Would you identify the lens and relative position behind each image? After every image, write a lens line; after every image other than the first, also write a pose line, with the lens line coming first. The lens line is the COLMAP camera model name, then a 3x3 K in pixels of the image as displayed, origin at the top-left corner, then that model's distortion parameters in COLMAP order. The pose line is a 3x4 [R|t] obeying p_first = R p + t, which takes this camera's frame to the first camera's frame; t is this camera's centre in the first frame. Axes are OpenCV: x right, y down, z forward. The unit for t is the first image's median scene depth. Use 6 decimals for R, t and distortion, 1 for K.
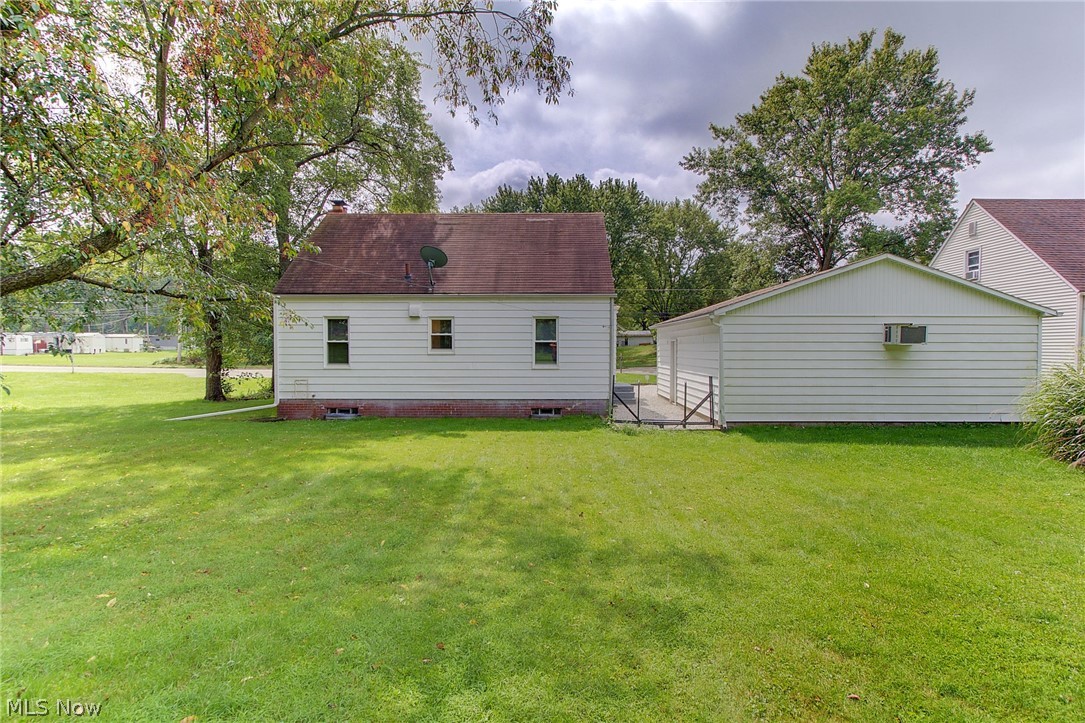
lens RADIAL K [[517.4, 0, 534.0], [0, 517.4, 360.5], [0, 0, 1]] dist [0.002911, 0.000191]
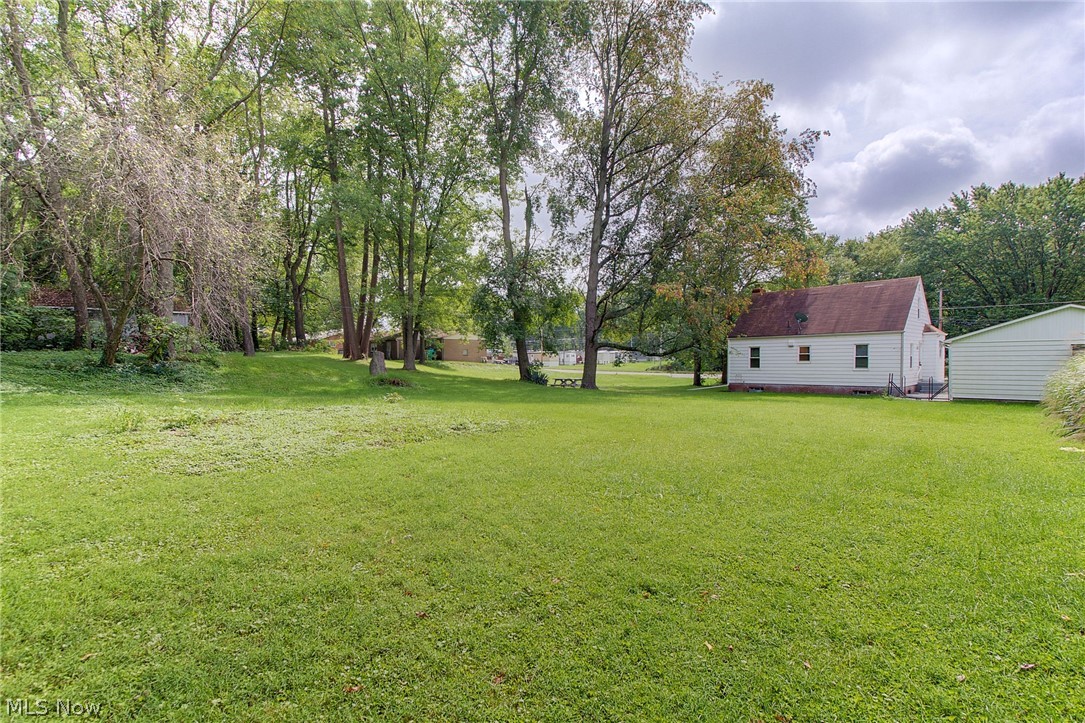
lens RADIAL K [[517.4, 0, 534.3], [0, 517.4, 364.7], [0, 0, 1]] dist [0.002911, 0.000191]
pose [[0.691243, -0.002814, -0.722617, 0.574880], [-0.004131, 0.999961, -0.007846, 0.014070], [0.722611, 0.008409, 0.691204, -1.228021]]
